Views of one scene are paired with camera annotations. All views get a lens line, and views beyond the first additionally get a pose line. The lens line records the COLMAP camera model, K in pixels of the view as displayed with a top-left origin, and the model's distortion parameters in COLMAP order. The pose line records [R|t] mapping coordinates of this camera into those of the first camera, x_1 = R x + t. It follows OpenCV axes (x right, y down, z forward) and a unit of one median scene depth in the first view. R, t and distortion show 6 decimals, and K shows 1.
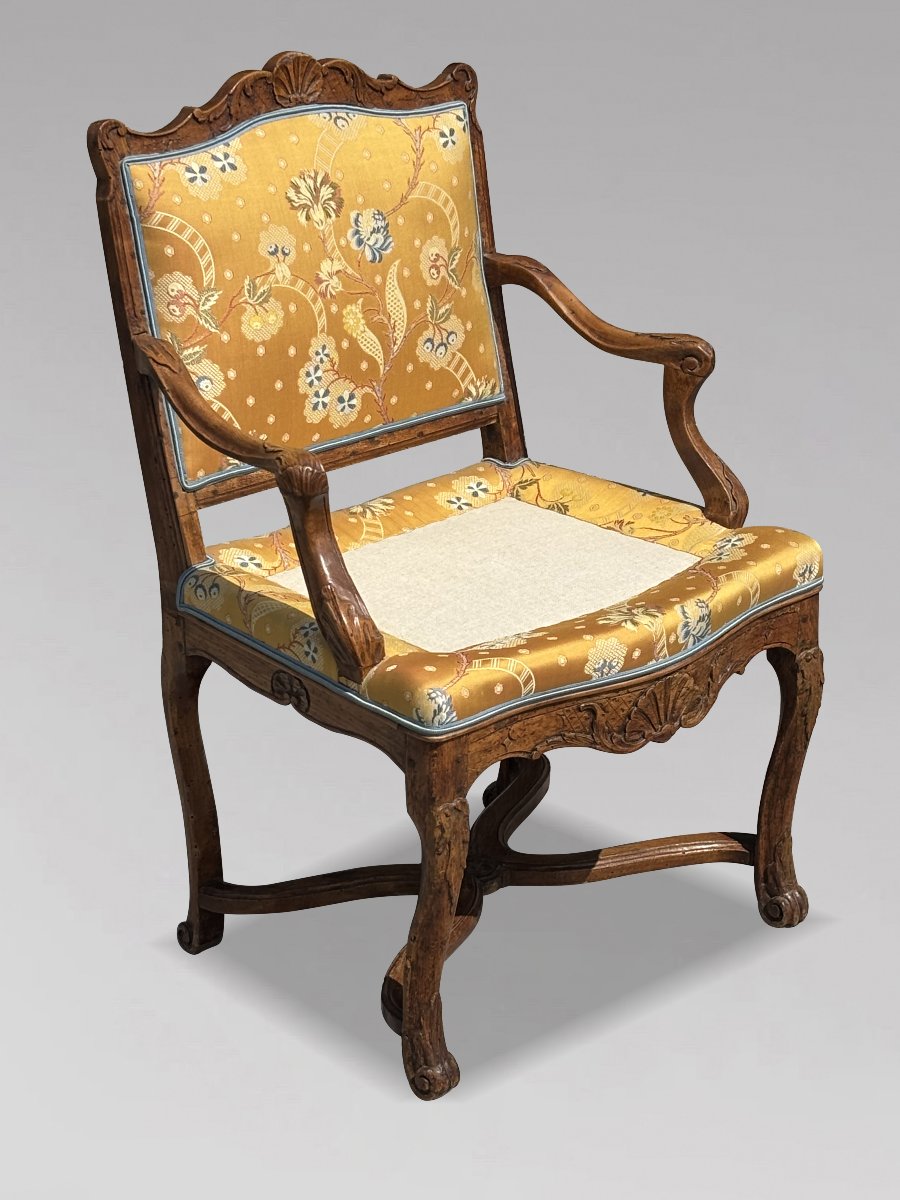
lens RADIAL K [[2757.9, 0, 442.9], [0, 2757.9, 601.5], [0, 0, 1]] dist [0.203605, 0.000000]
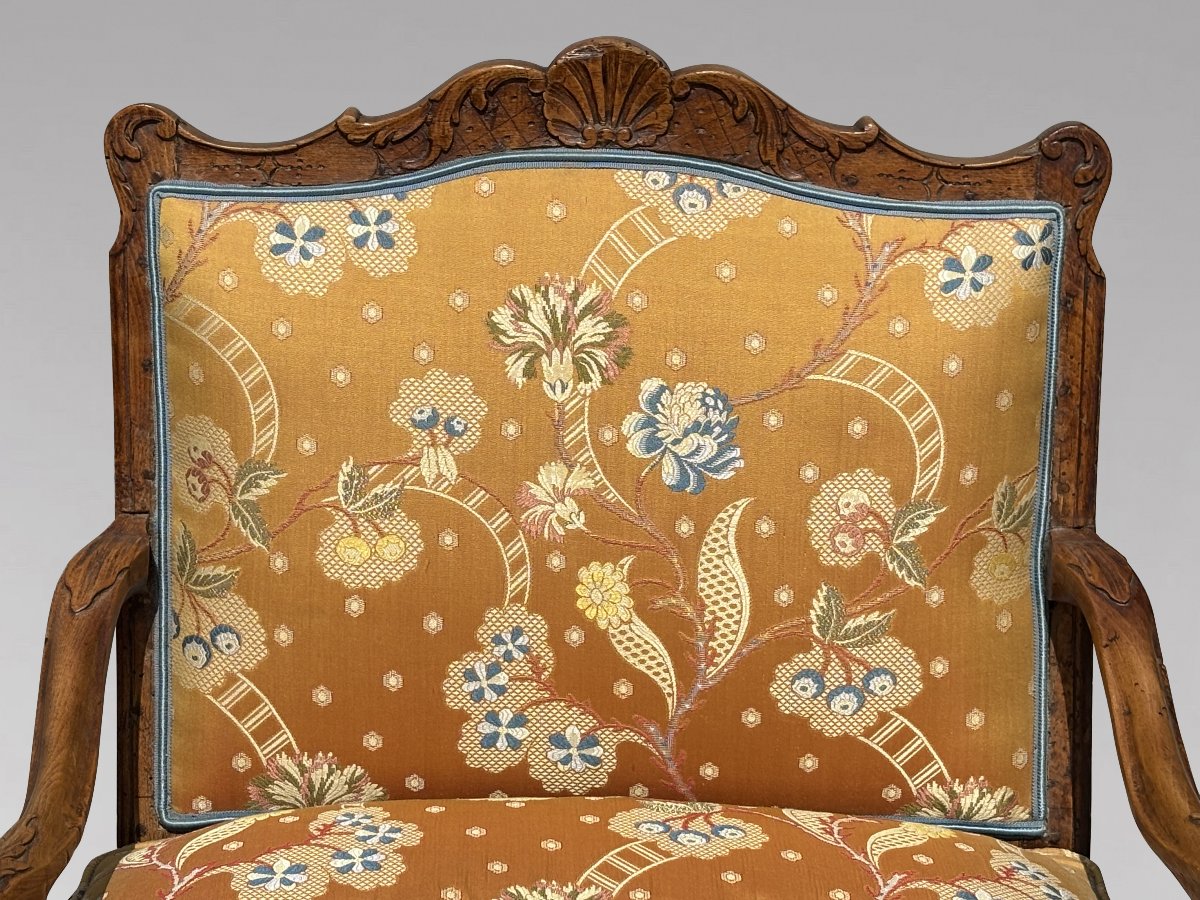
lens RADIAL K [[2796.0, 0, 588.5], [0, 2796.0, 428.0], [0, 0, 1]] dist [0.223139, 0.000000]
pose [[0.730517, 0.250239, -0.635394, 0.271468], [-0.262331, 0.961884, 0.077218, -0.168080], [0.630498, 0.110274, 0.768318, 0.623098]]
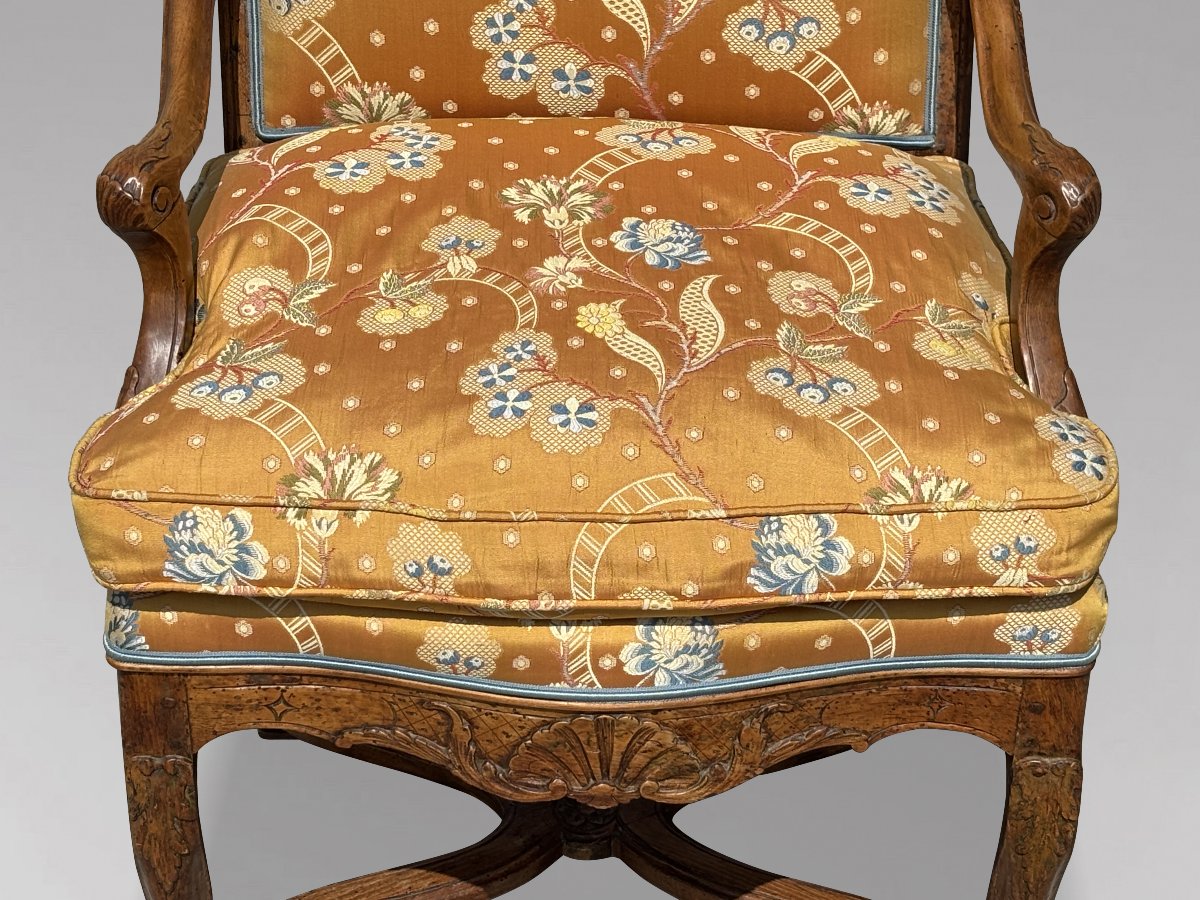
lens RADIAL K [[2757.9, 0, 599.6], [0, 2757.9, 443.7], [0, 0, 1]] dist [0.203605, 0.000000]
pose [[0.719623, 0.389961, -0.574520, 0.373154], [-0.261082, 0.918647, 0.296518, -0.188613], [0.643411, -0.063385, 0.762892, 0.520333]]
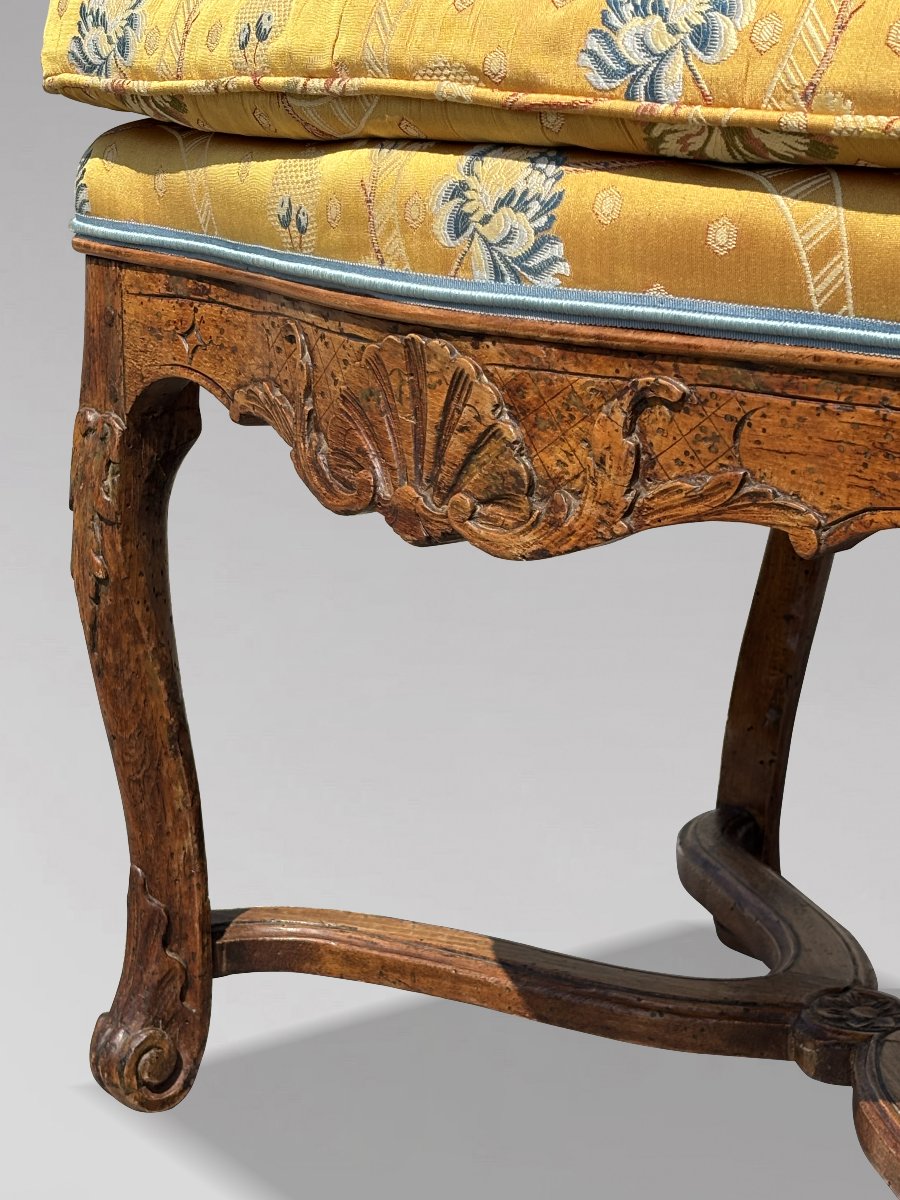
lens RADIAL K [[2454.0, 0, 442.8], [0, 2454.0, 619.8], [0, 0, 1]] dist [0.206730, 0.000000]
pose [[-0.107992, 0.201191, -0.973581, 0.363530], [-0.393640, 0.890615, 0.227710, -0.011663], [0.912899, 0.407831, -0.016982, 0.961796]]
